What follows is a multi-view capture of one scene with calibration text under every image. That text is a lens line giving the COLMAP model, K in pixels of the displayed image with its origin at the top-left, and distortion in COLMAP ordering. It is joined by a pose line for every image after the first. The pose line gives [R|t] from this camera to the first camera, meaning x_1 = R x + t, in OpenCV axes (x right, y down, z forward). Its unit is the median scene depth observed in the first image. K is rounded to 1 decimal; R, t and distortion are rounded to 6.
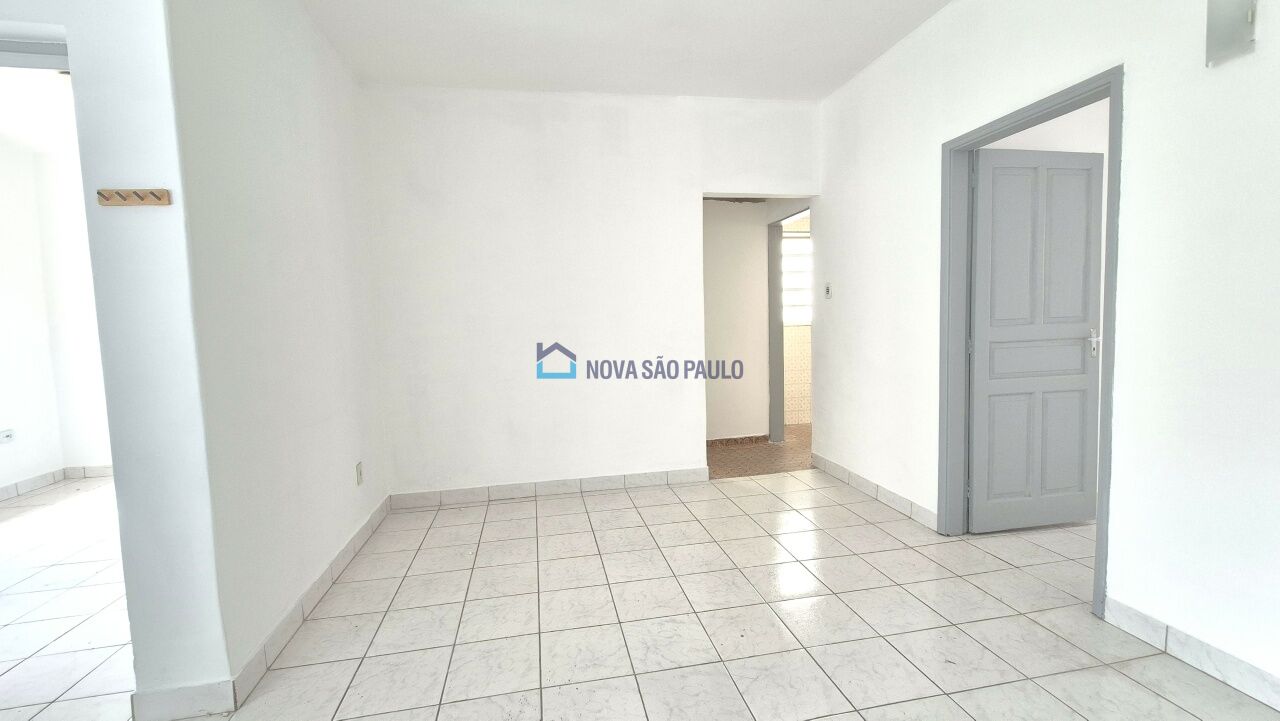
lens RADIAL K [[524.7, 0, 638.8], [0, 524.7, 360.6], [0, 0, 1]] dist [-0.001691, 0.001466]
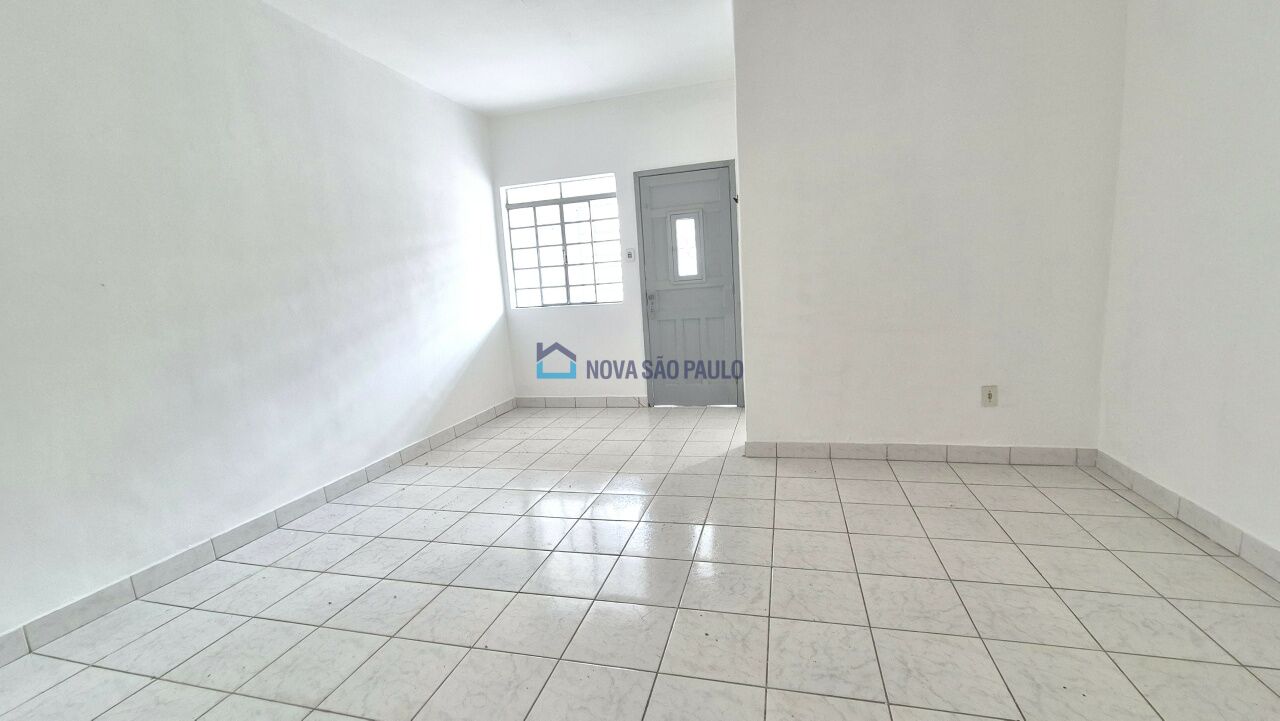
lens RADIAL K [[524.7, 0, 643.1], [0, 524.7, 360.3], [0, 0, 1]] dist [-0.001691, 0.001466]
pose [[-0.442011, 0.187892, -0.877111, 0.633775], [0.009147, 0.978709, 0.205047, -0.062664], [0.896963, 0.082610, -0.434319, 0.863894]]
